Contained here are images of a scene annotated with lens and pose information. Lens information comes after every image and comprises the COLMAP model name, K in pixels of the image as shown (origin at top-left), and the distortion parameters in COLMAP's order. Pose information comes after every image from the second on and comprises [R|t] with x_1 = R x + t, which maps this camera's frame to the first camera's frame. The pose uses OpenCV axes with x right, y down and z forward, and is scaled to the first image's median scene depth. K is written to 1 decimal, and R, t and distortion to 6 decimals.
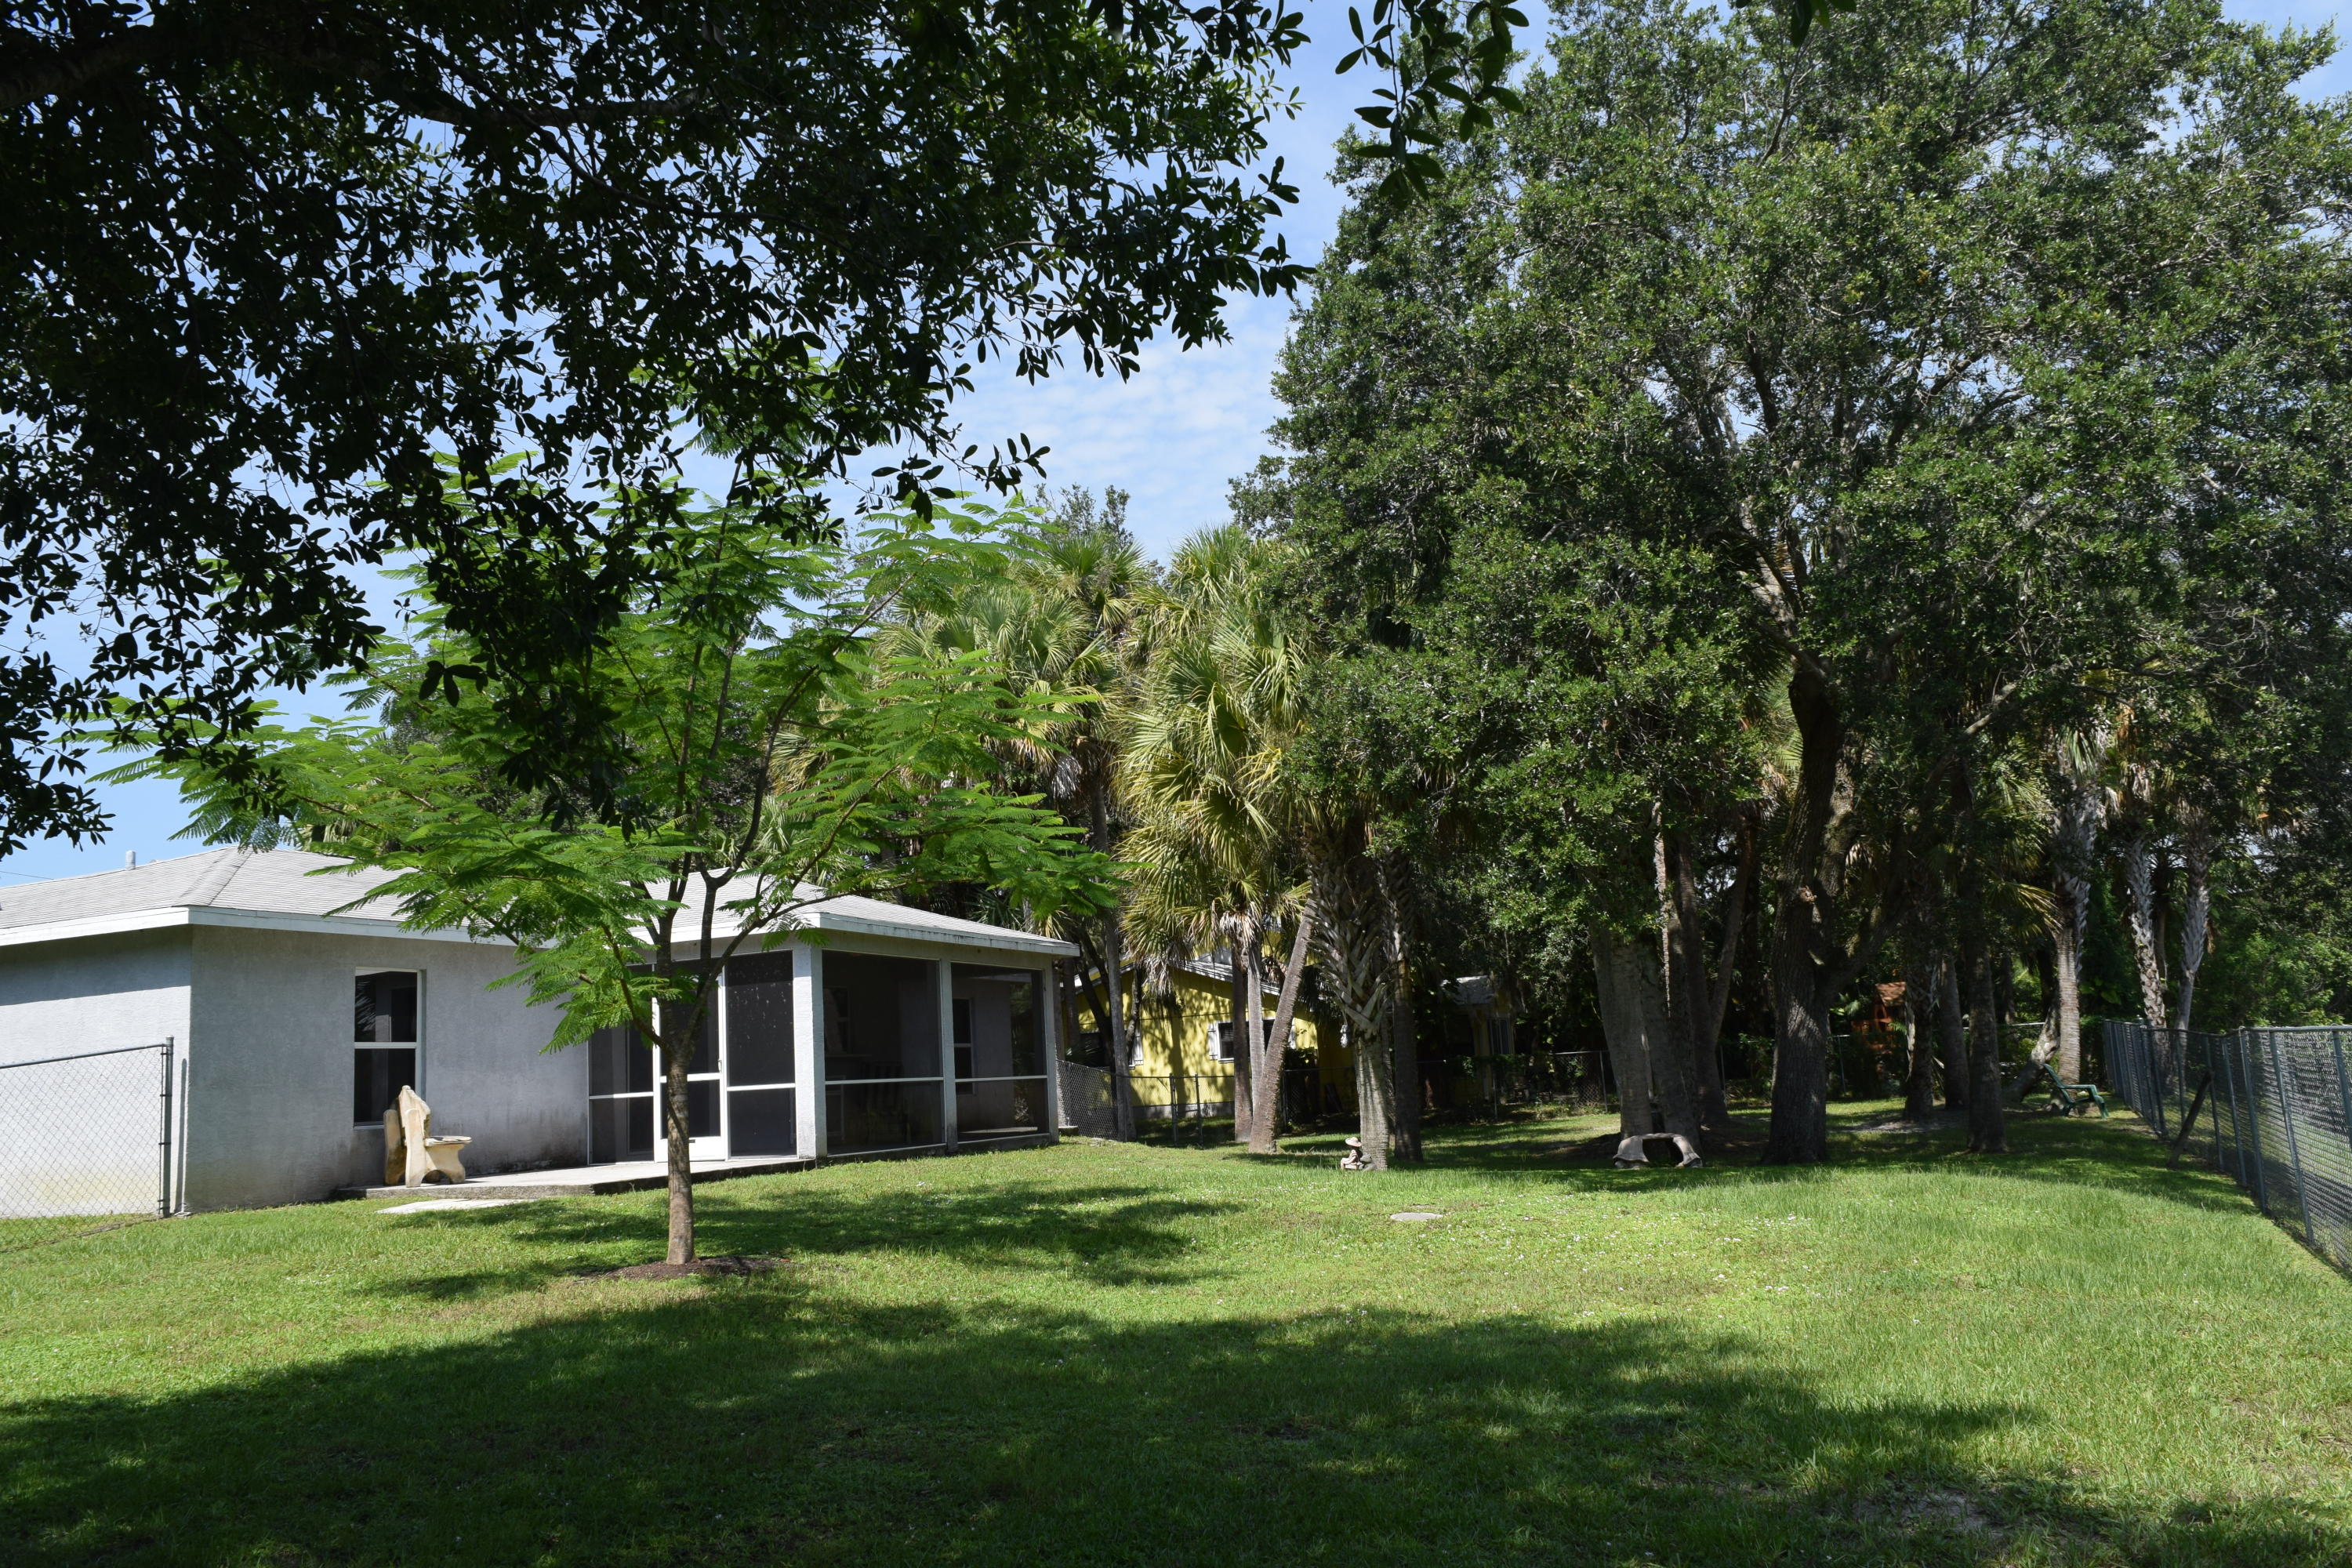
lens RADIAL K [[1845.0, 0, 1176.0], [0, 1845.0, 784.0], [0, 0, 1]] dist [-0.002038, 0.005373]
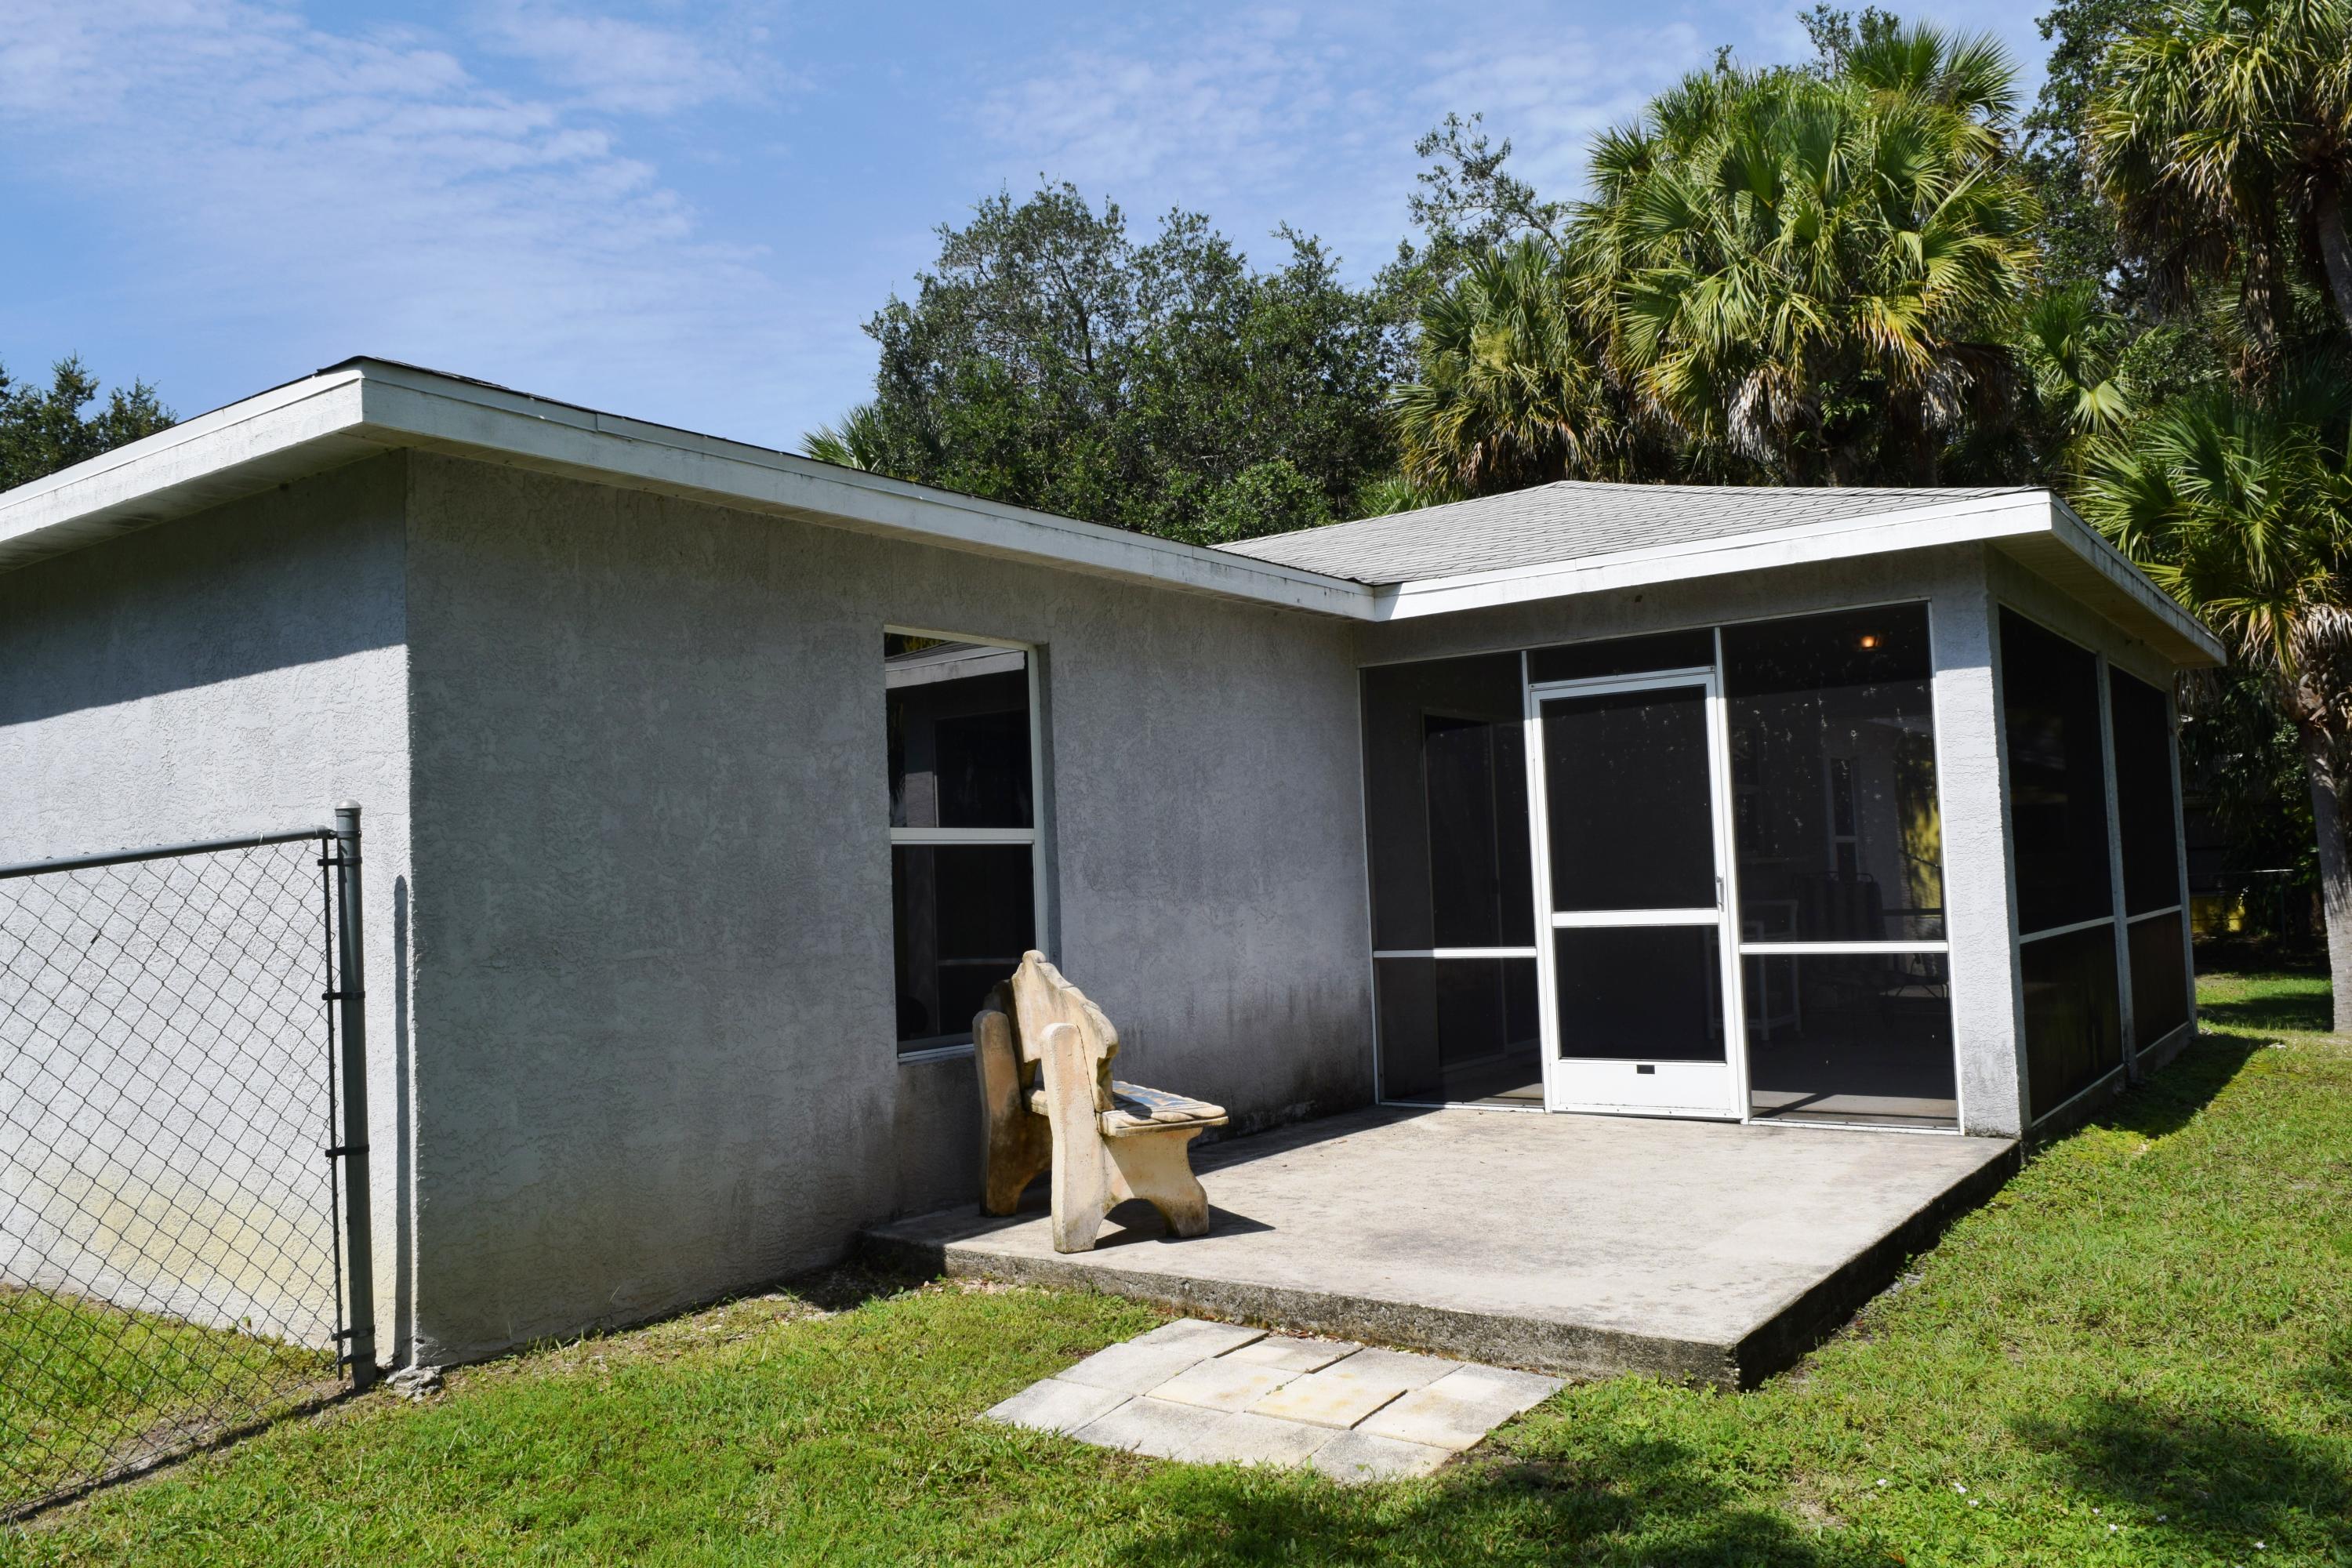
lens RADIAL K [[1845.0, 0, 1176.0], [0, 1845.0, 784.0], [0, 0, 1]] dist [-0.002038, 0.005373]
pose [[0.970465, 0.003106, -0.241222, -0.268393], [0.024558, 0.993451, 0.111592, 0.081598], [0.239989, -0.114220, 0.964033, 0.587518]]
